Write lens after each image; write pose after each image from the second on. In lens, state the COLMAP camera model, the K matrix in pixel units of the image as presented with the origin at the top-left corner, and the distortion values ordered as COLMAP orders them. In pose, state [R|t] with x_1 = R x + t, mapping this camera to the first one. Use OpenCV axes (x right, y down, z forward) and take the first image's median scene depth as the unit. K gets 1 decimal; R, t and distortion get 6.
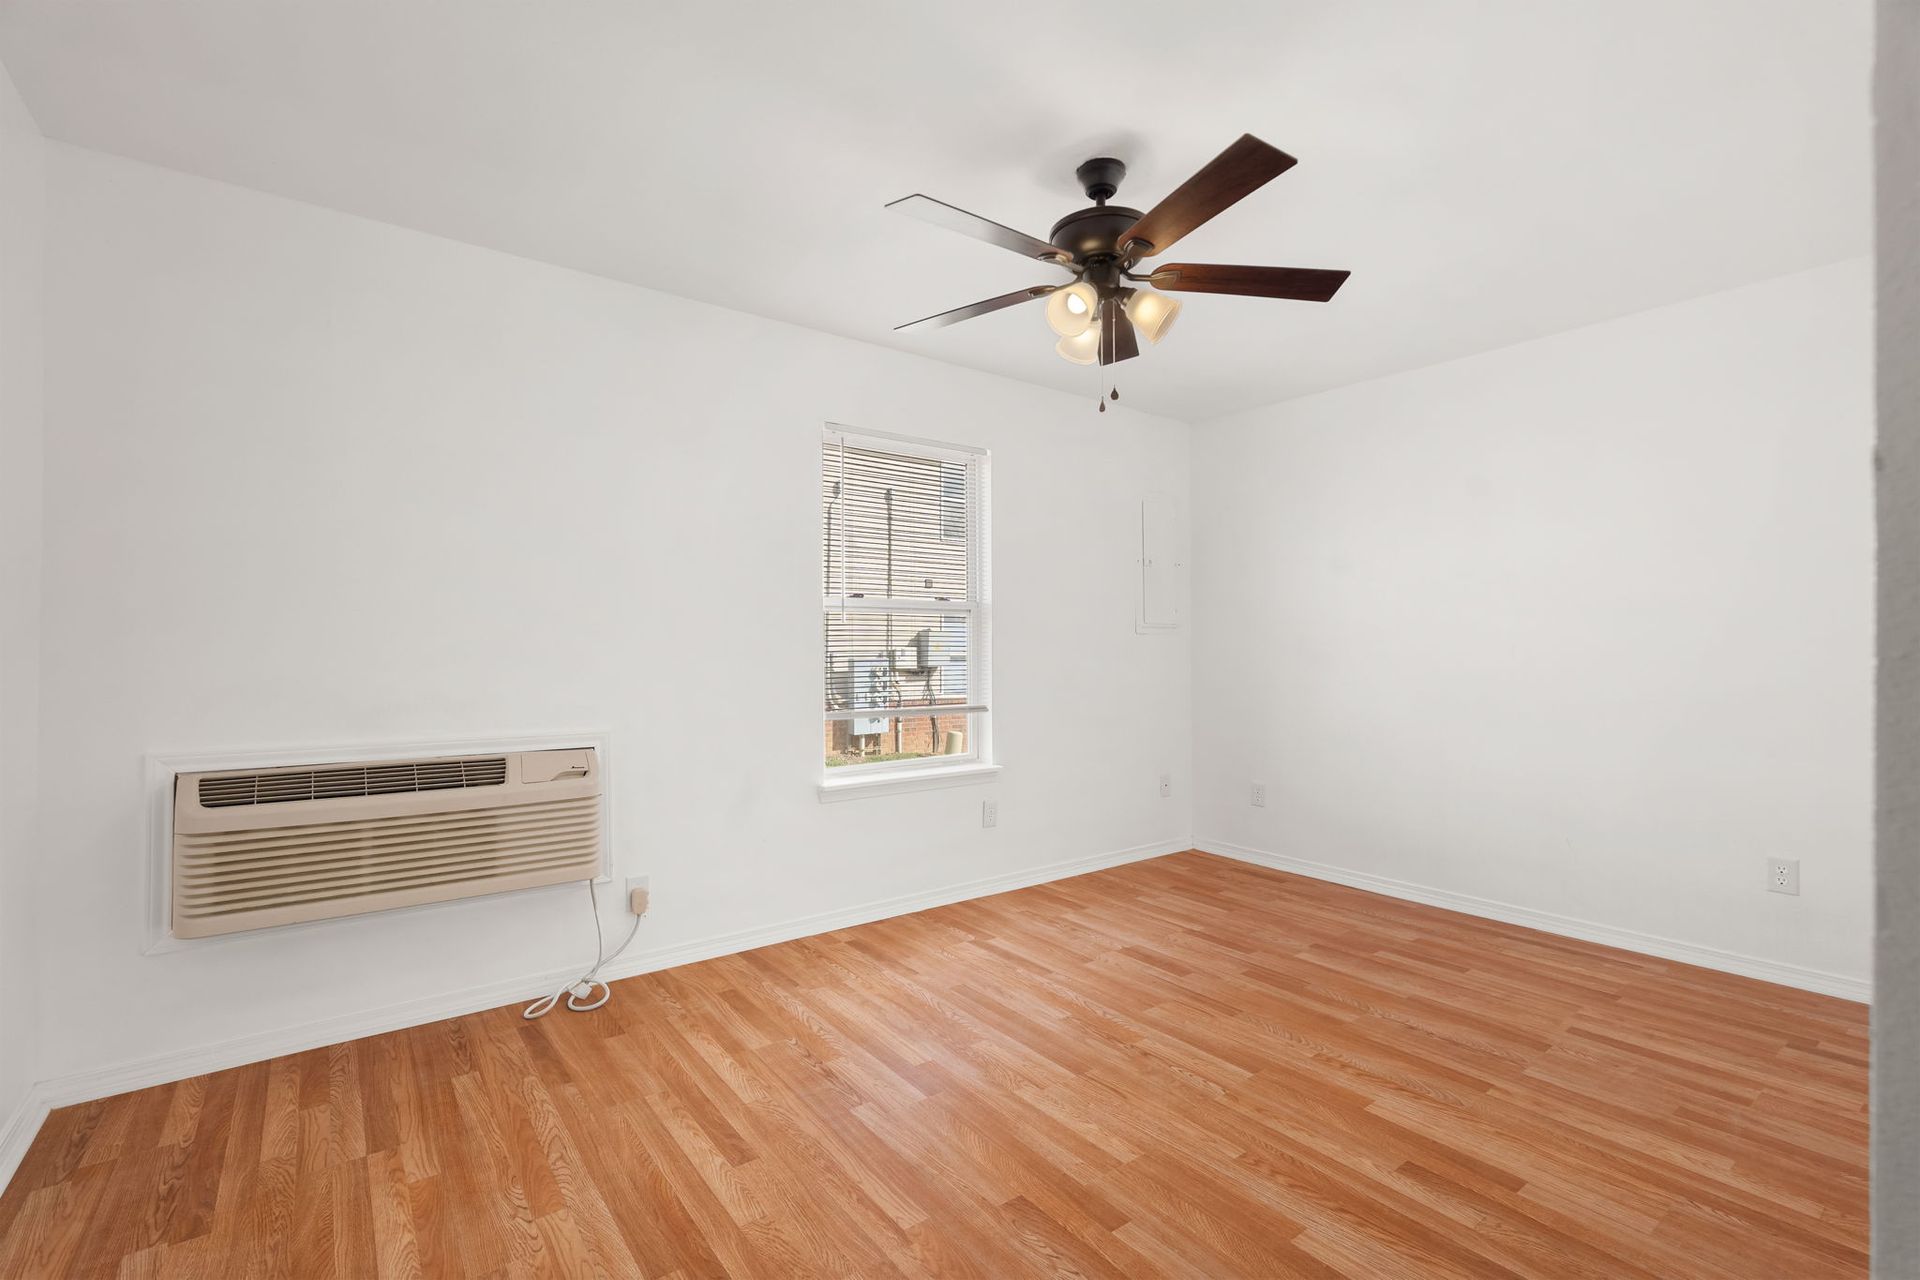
lens RADIAL K [[855.5, 0, 951.5], [0, 855.5, 639.7], [0, 0, 1]] dist [0.001869, 0.000214]
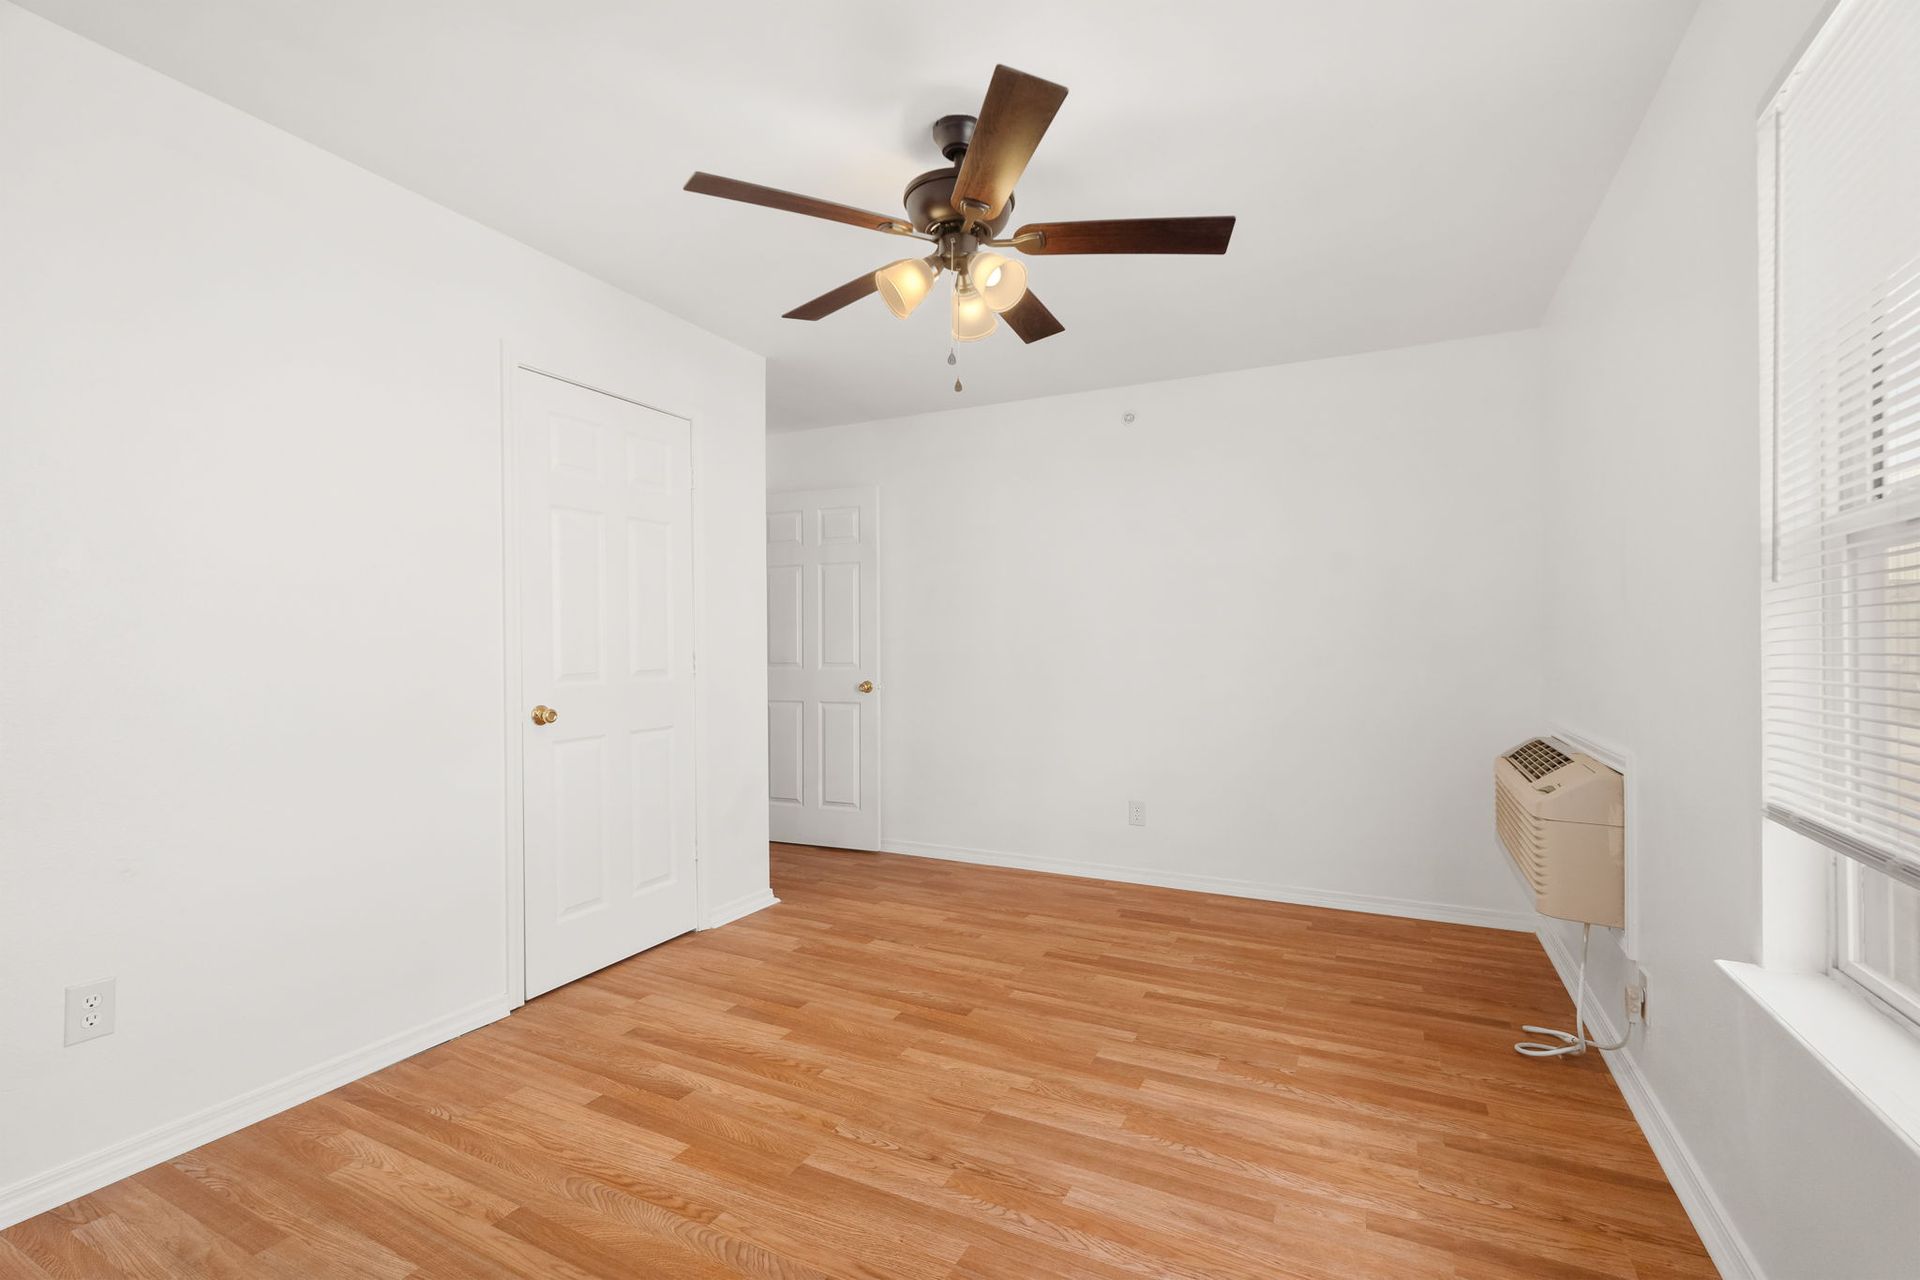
lens RADIAL K [[855.5, 0, 951.5], [0, 855.5, 647.3], [0, 0, 1]] dist [0.001869, 0.000214]
pose [[-0.896627, -0.001182, -0.442785, 0.560880], [0.003055, 0.999956, -0.008856, 0.020237], [0.442776, -0.009293, -0.896584, 1.716711]]
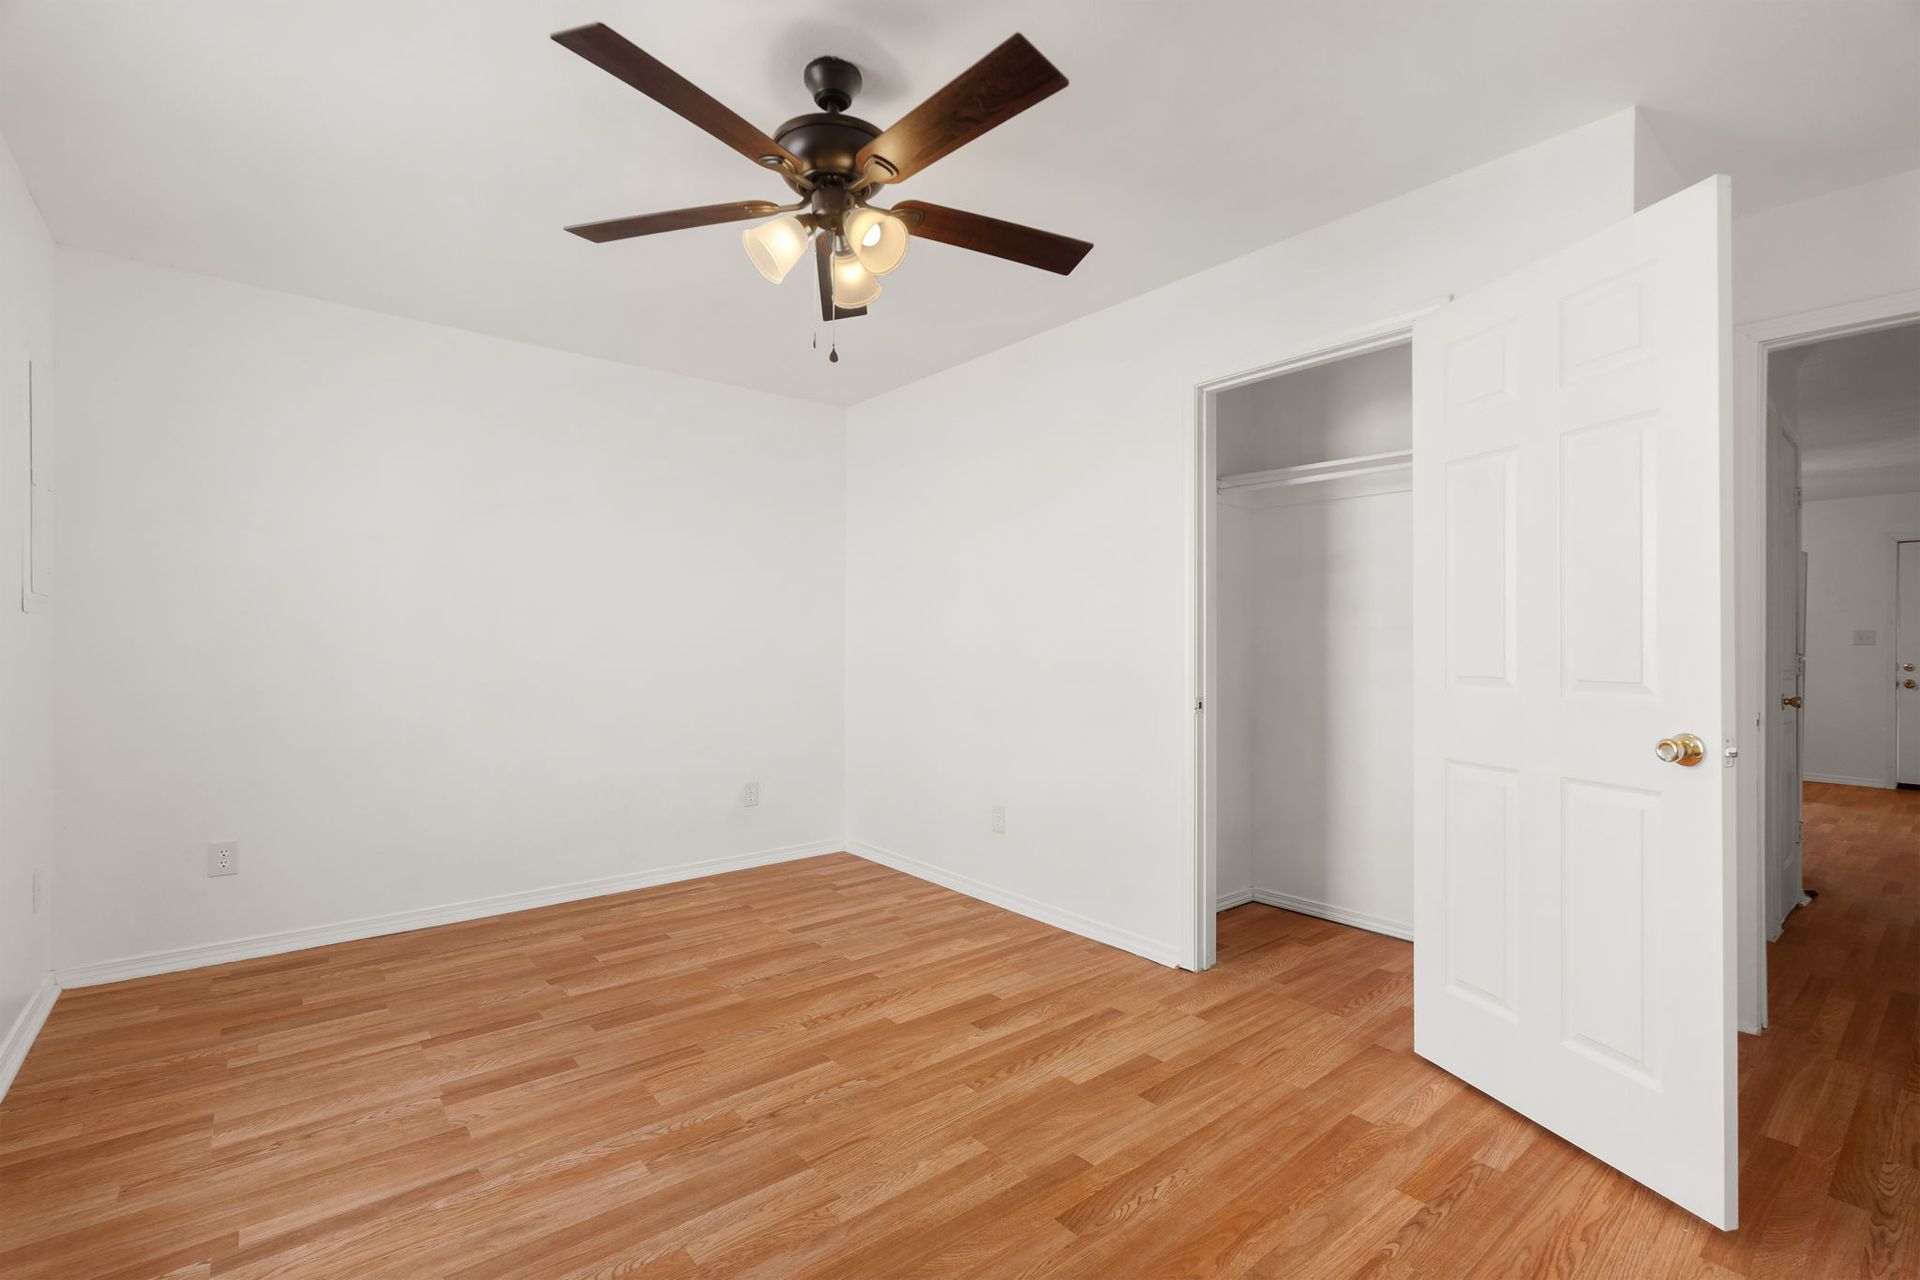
lens RADIAL K [[855.5, 0, 967.4], [0, 855.5, 641.7], [0, 0, 1]] dist [0.001869, 0.000214]
pose [[-0.052530, 0.000078, 0.998619, -0.636019], [-0.012783, 0.999918, -0.000750, 0.009770], [-0.998538, -0.012805, -0.052525, 0.855696]]
